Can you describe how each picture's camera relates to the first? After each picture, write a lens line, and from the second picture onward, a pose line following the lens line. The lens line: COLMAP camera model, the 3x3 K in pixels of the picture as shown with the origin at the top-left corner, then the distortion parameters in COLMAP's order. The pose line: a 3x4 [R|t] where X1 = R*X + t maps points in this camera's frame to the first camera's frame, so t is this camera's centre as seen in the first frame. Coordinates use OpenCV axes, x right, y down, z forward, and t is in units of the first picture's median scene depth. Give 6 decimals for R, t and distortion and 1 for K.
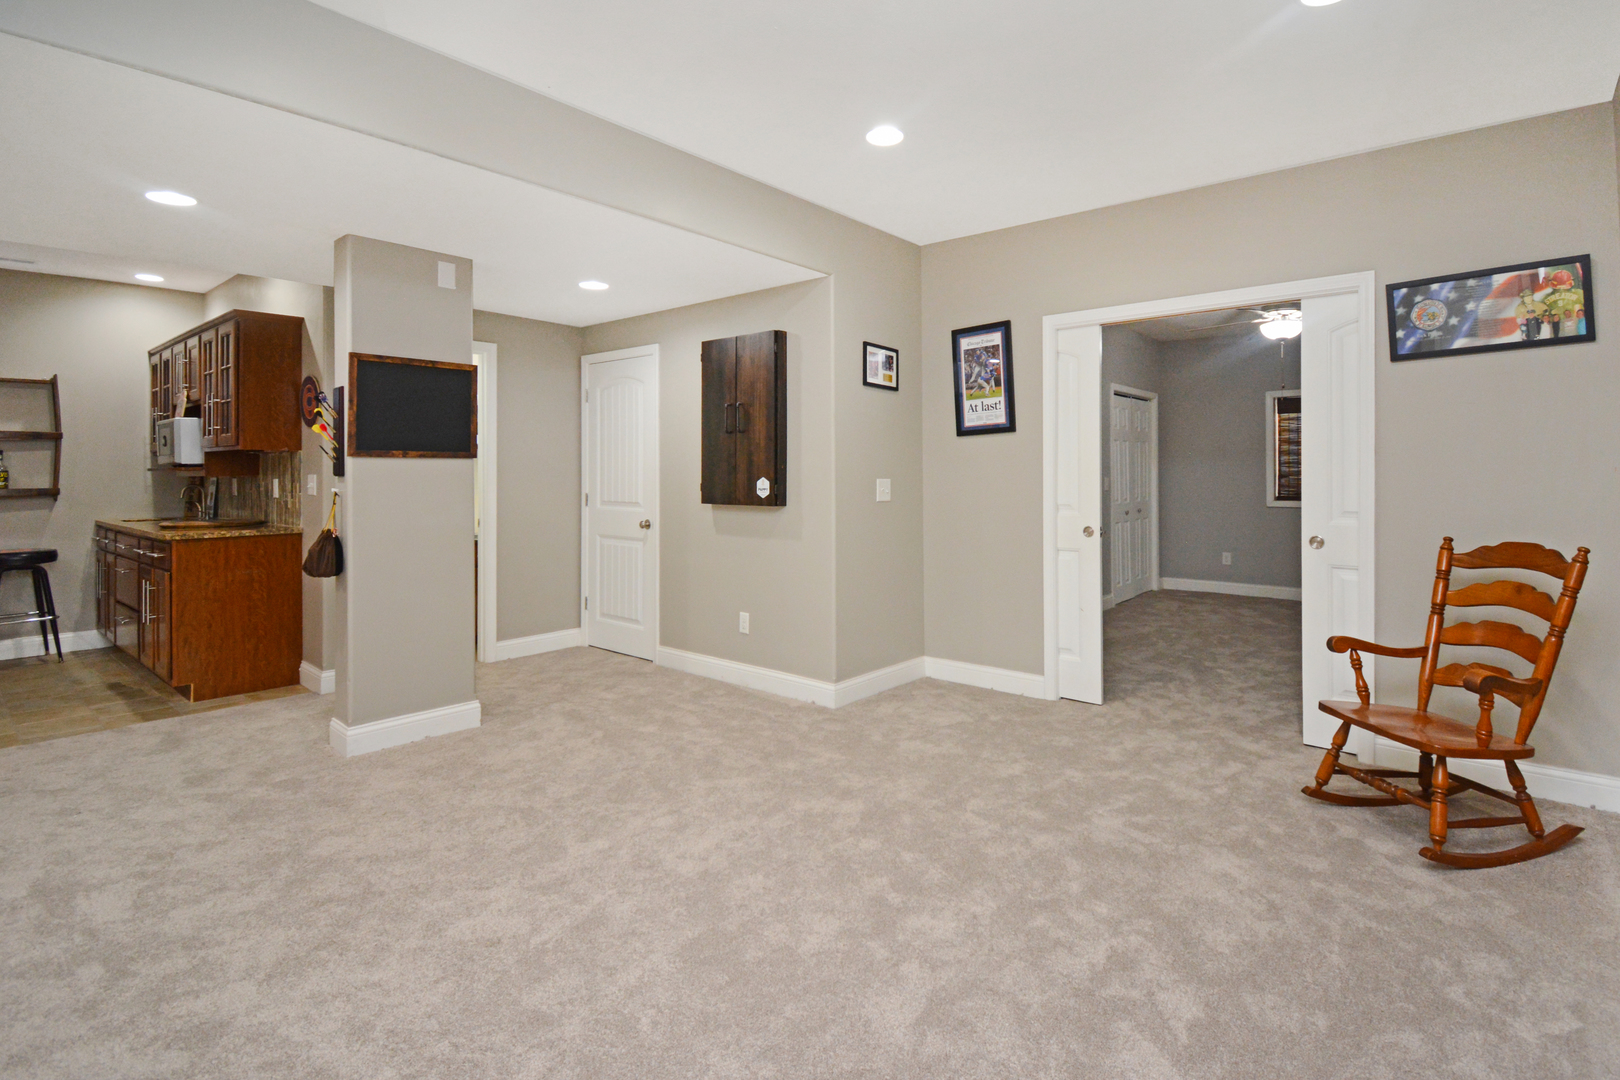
lens RADIAL K [[778.9, 0, 855.4], [0, 778.9, 475.0], [0, 0, 1]] dist [0.017120, -0.023379]
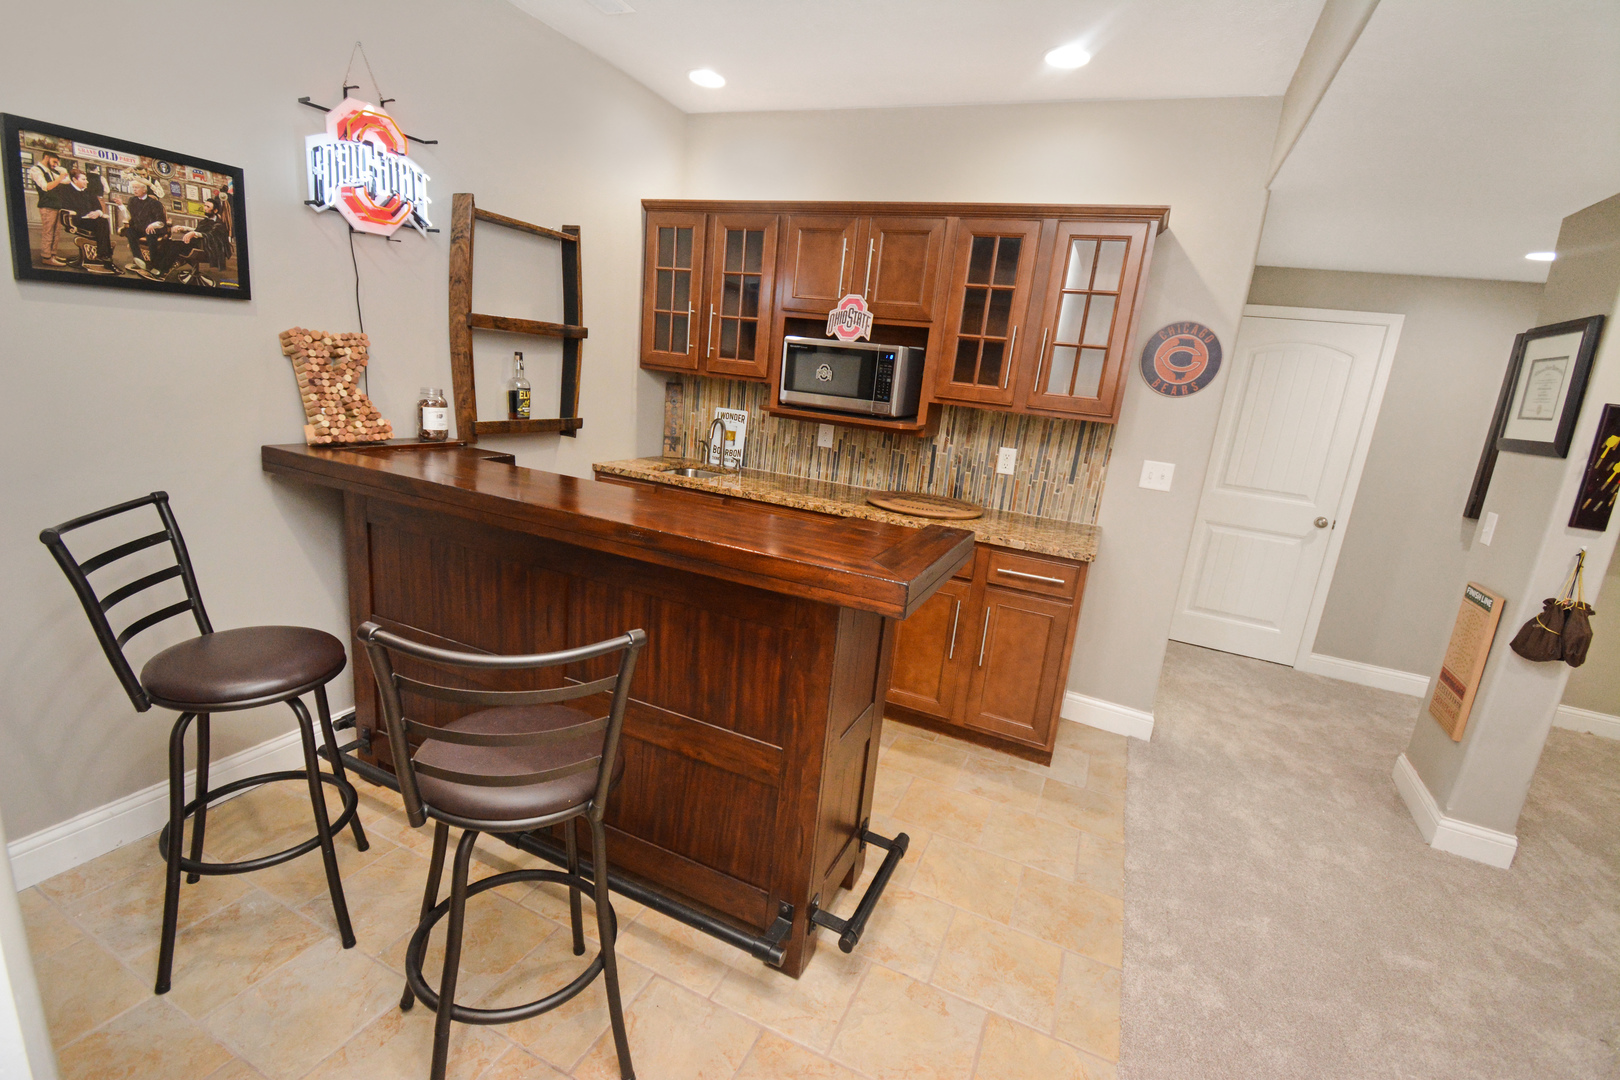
lens RADIAL K [[726.4, 0, 810.3], [0, 726.4, 547.1], [0, 0, 1]] dist [0.013009, -0.017744]
pose [[0.960988, 0.036025, 0.274234, -1.286086], [-0.104247, 0.965539, 0.238470, -0.055842], [-0.256193, -0.257755, 0.931626, 0.459555]]
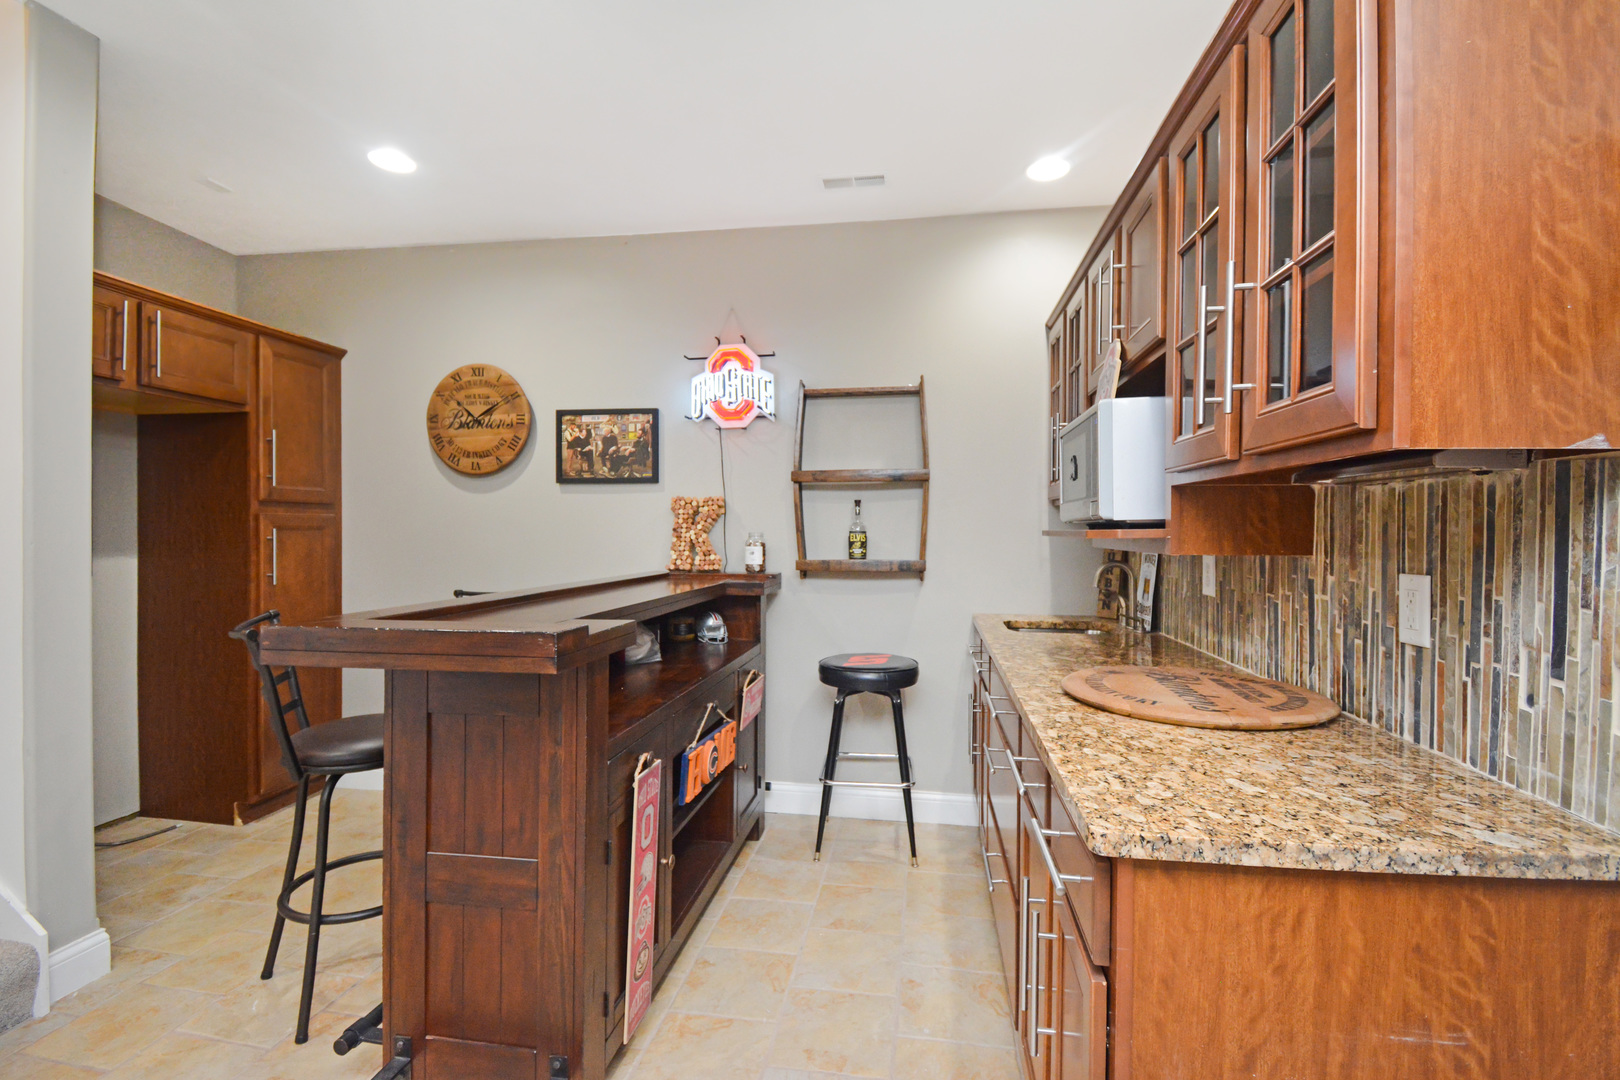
lens RADIAL K [[725.9, 0, 825.0], [0, 725.9, 526.3], [0, 0, 1]] dist [0.015550, -0.017889]
pose [[0.509688, 0.001606, -0.860358, -0.733232], [-0.008335, 0.999961, -0.003071, -0.010928], [0.860319, 0.008736, 0.509681, 0.810372]]
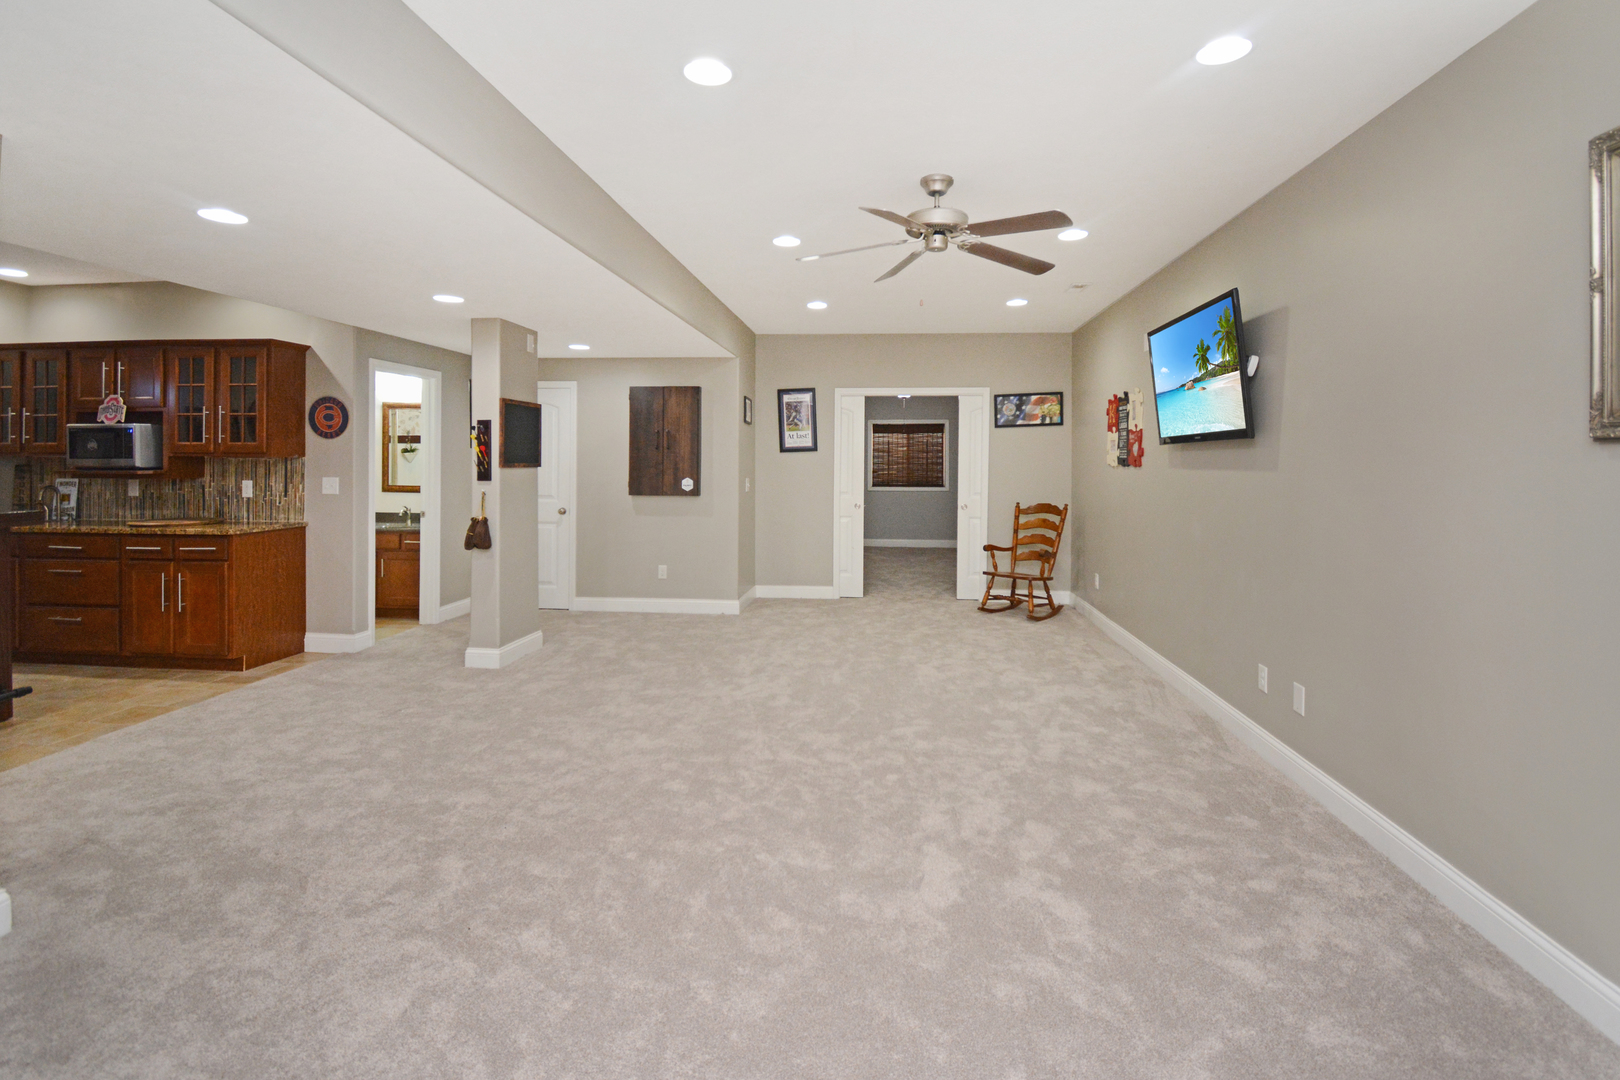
lens RADIAL K [[748.1, 0, 827.4], [0, 748.1, 483.0], [0, 0, 1]] dist [0.017423, -0.015397]
pose [[0.829297, -0.009464, 0.558728, -0.761749], [-0.006209, 0.999639, 0.026148, -0.029240], [-0.558774, -0.025154, 0.828939, -0.444093]]
